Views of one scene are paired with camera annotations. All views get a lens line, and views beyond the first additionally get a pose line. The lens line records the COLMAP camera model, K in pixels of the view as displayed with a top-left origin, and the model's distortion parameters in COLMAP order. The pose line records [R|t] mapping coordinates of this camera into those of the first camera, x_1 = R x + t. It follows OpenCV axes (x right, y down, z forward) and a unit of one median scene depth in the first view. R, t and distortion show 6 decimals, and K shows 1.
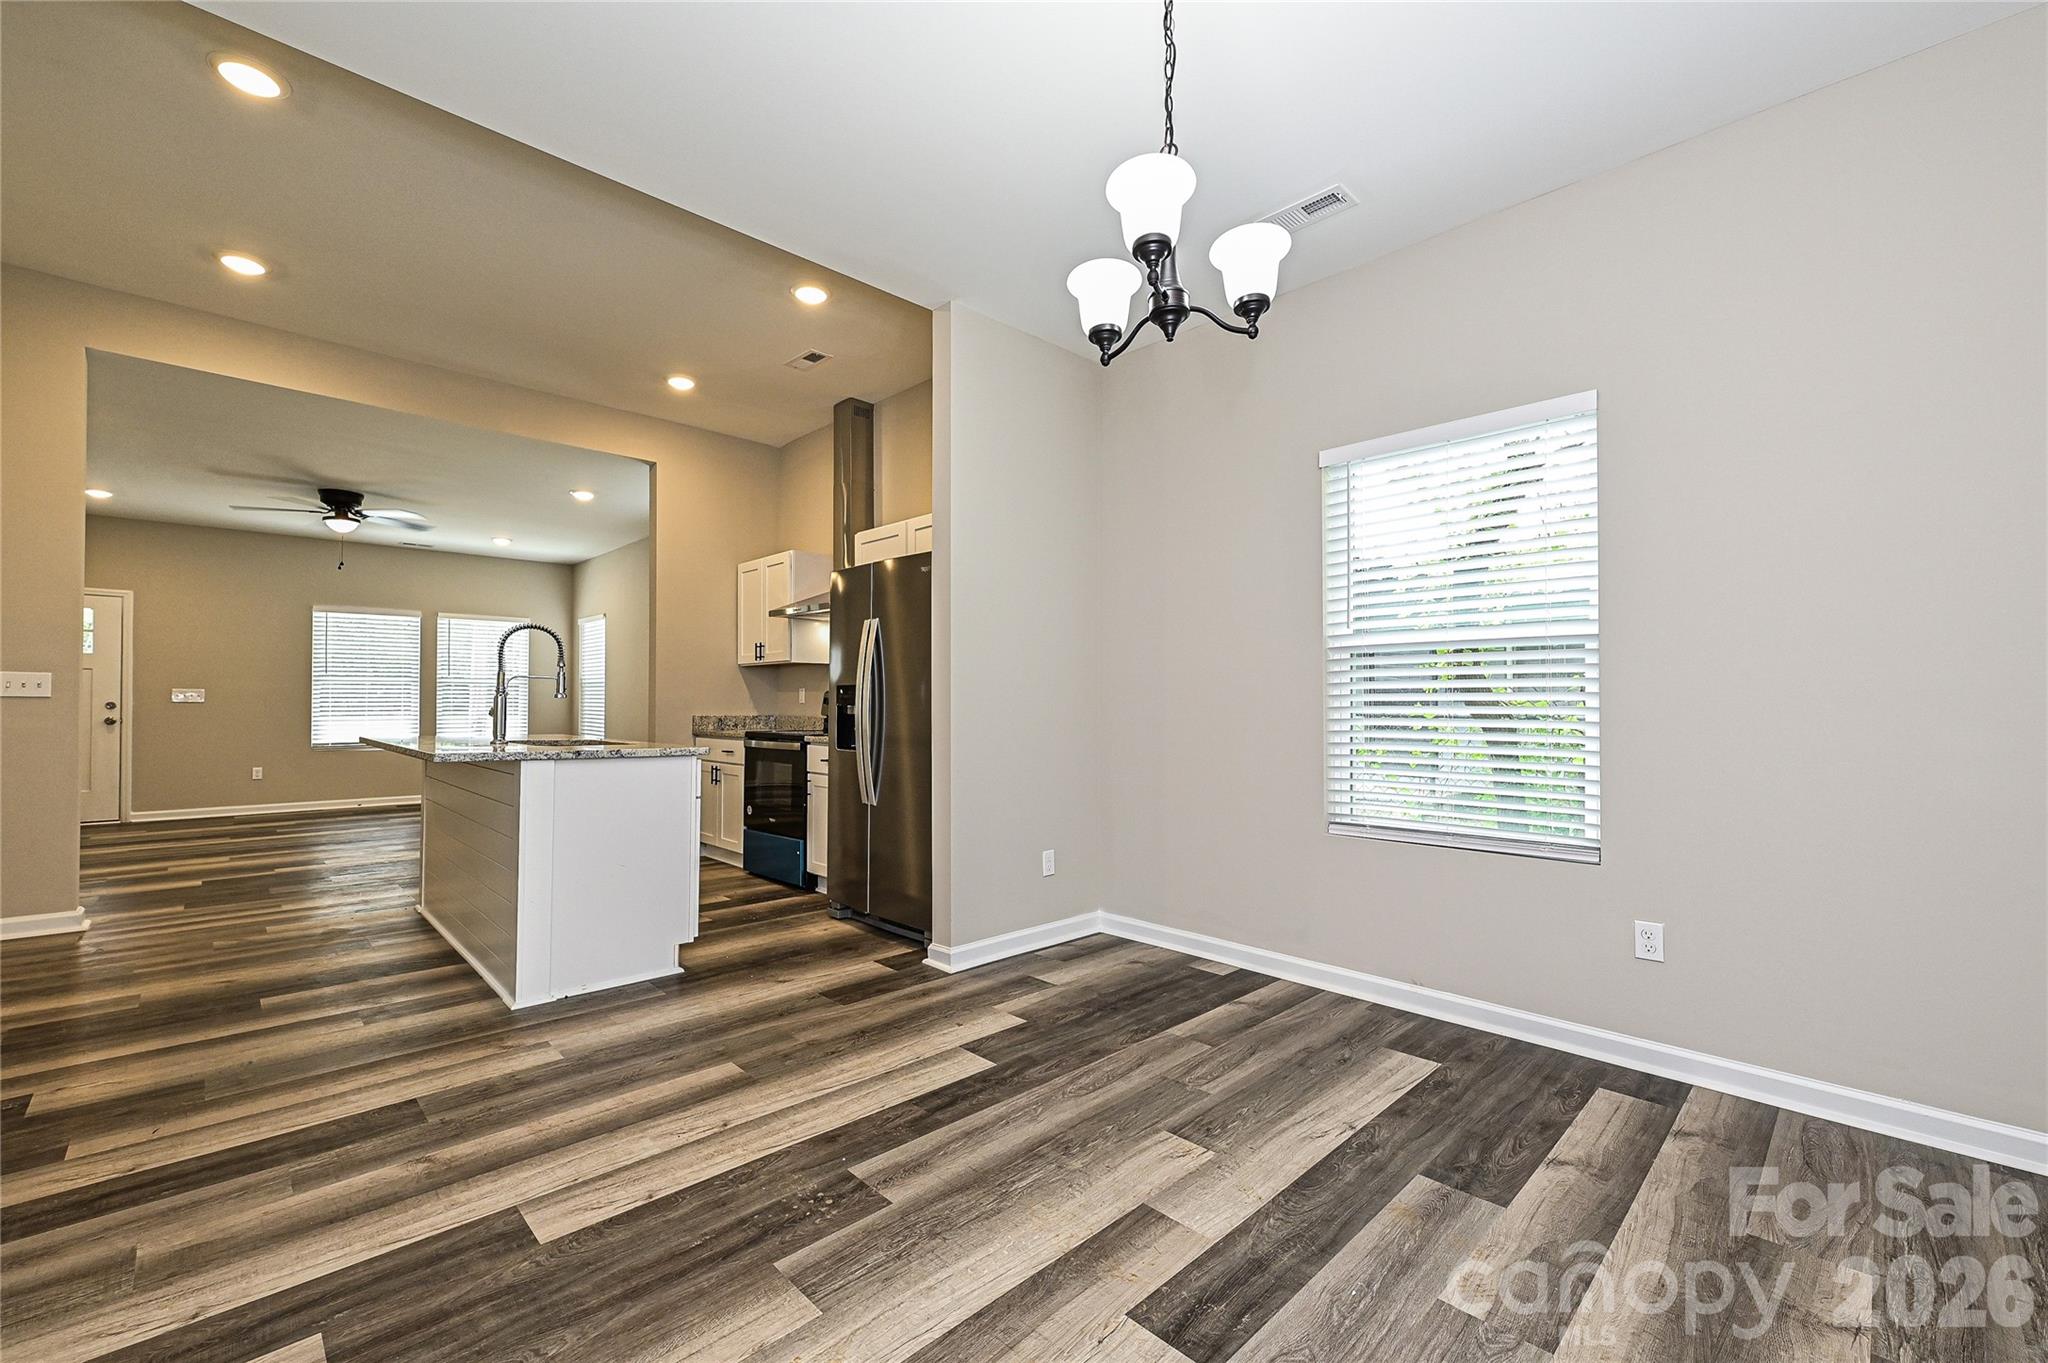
lens RADIAL K [[852.6, 0, 1024.0], [0, 852.6, 681.5], [0, 0, 1]] dist [-0.000260, 0.000082]
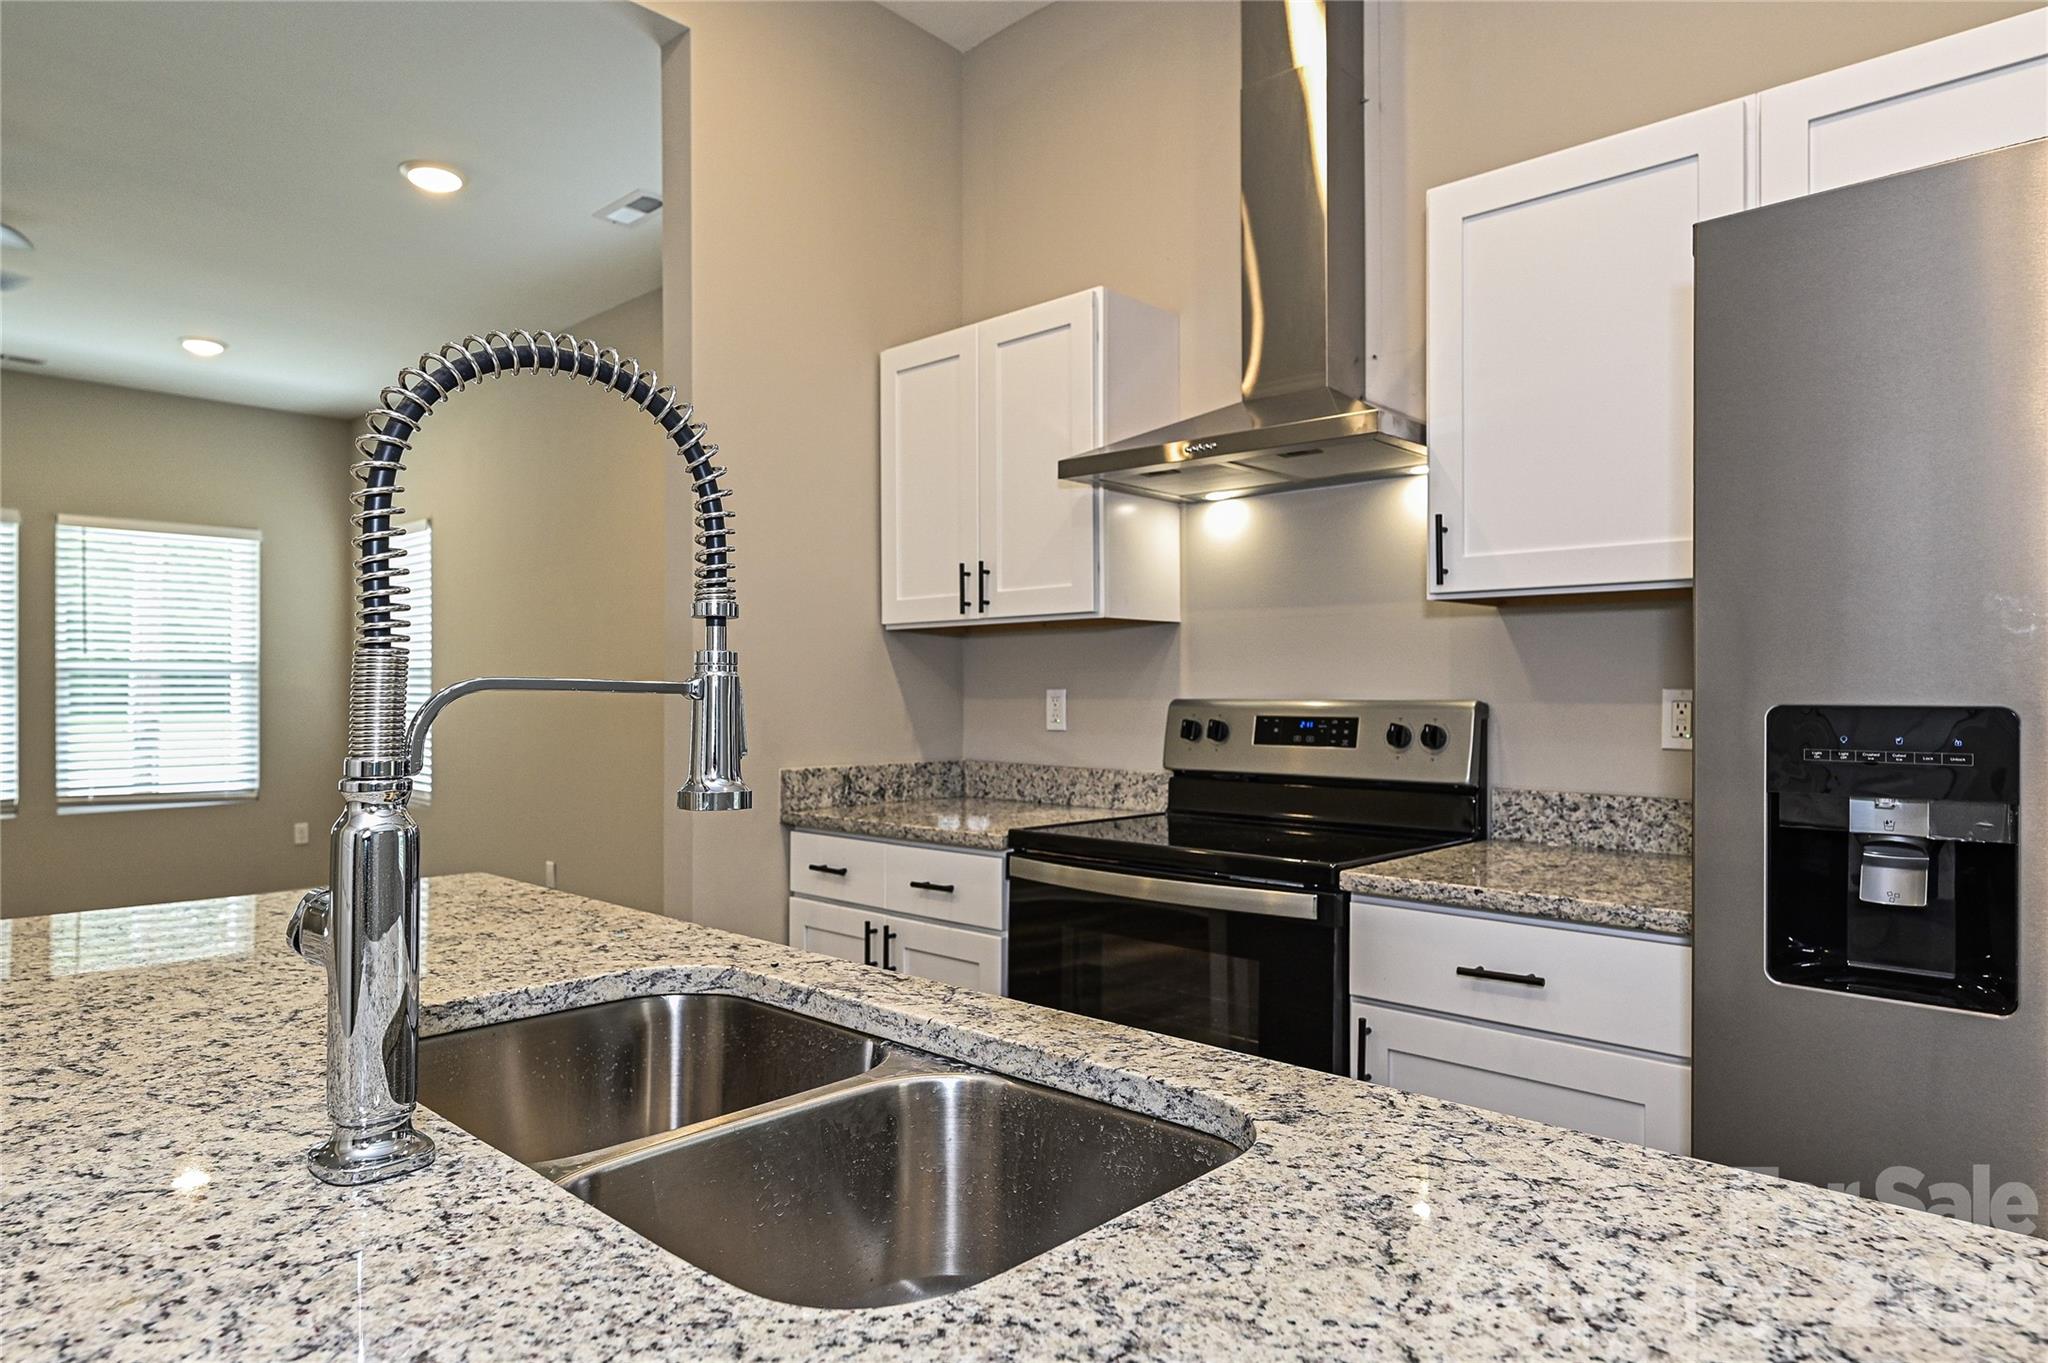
lens RADIAL K [[1246.6, 0, 1024.0], [0, 1246.6, 681.5], [0, 0, 1]] dist [-0.002098, -0.000181]
pose [[0.998992, 0.003870, 0.044712, -0.316127], [-0.004452, 0.999907, 0.012924, -0.003097], [-0.044658, -0.013110, 0.998916, 0.490517]]
